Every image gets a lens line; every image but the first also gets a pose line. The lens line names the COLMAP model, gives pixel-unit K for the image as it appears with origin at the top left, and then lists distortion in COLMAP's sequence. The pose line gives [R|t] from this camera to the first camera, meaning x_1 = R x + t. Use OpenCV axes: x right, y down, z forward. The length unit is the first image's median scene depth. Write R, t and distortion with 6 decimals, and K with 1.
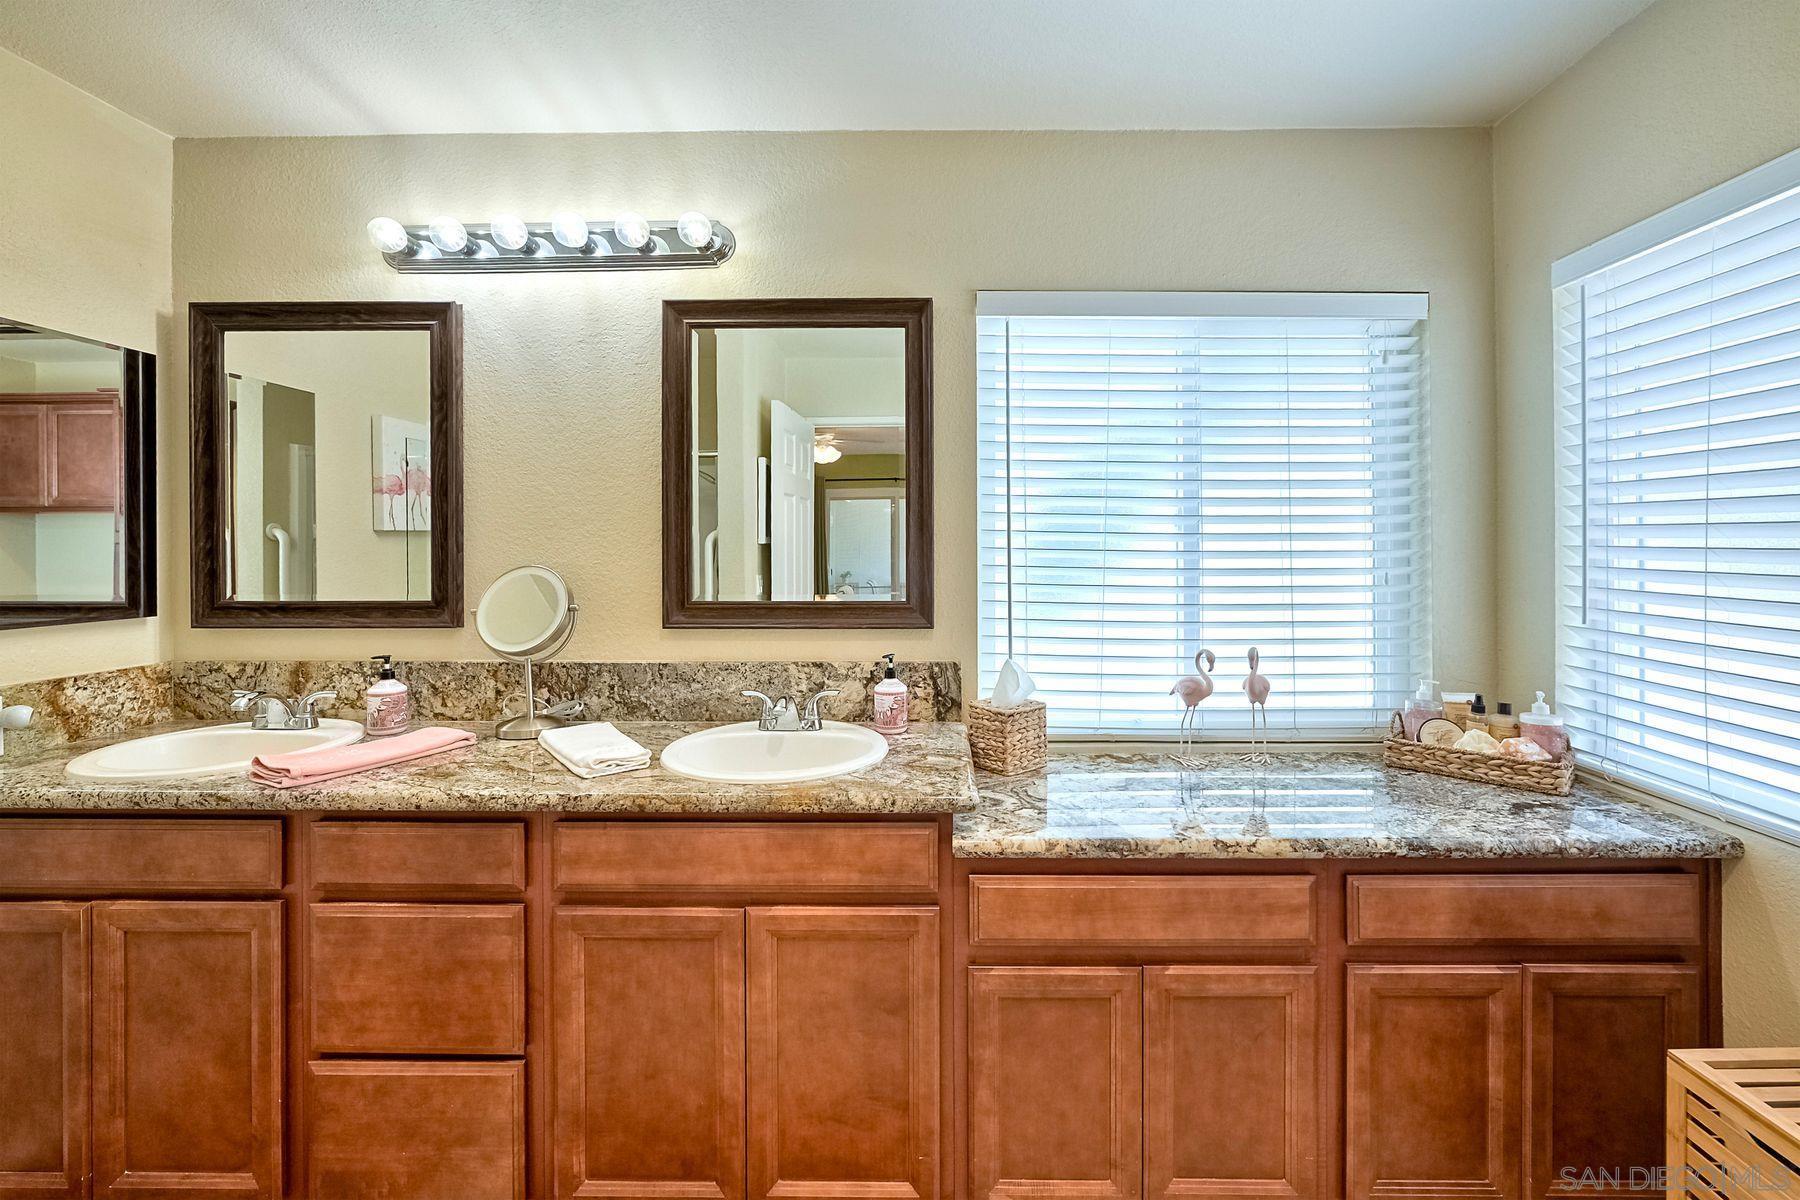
lens RADIAL K [[746.2, 0, 925.6], [0, 746.2, 547.4], [0, 0, 1]] dist [-0.009541, 0.000278]
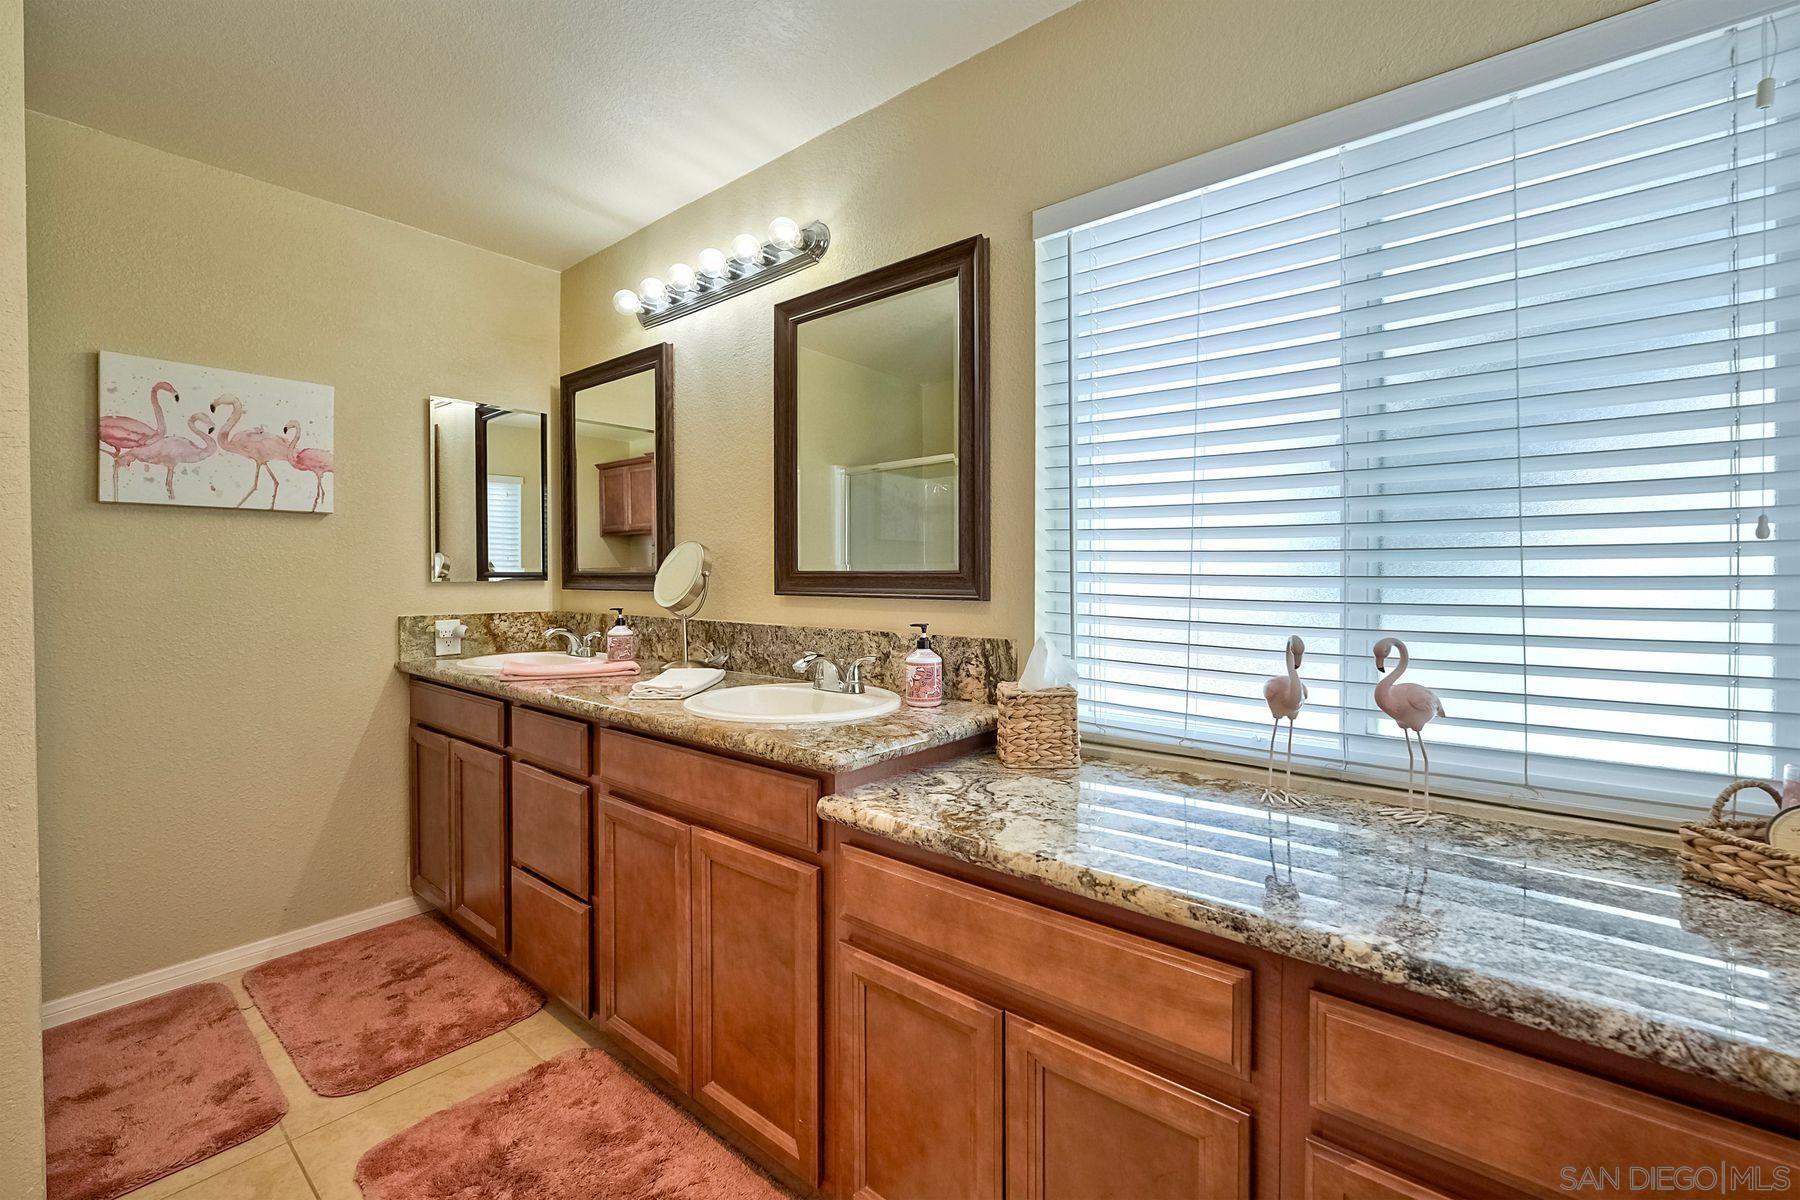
lens RADIAL K [[729.5, 0, 869.7], [0, 729.5, 576.6], [0, 0, 1]] dist [-0.009127, 0.000413]
pose [[0.778278, 0.004566, -0.627903, 0.471071], [0.001658, 0.999955, 0.009326, 0.072962], [0.627917, -0.008300, 0.778236, 0.231925]]
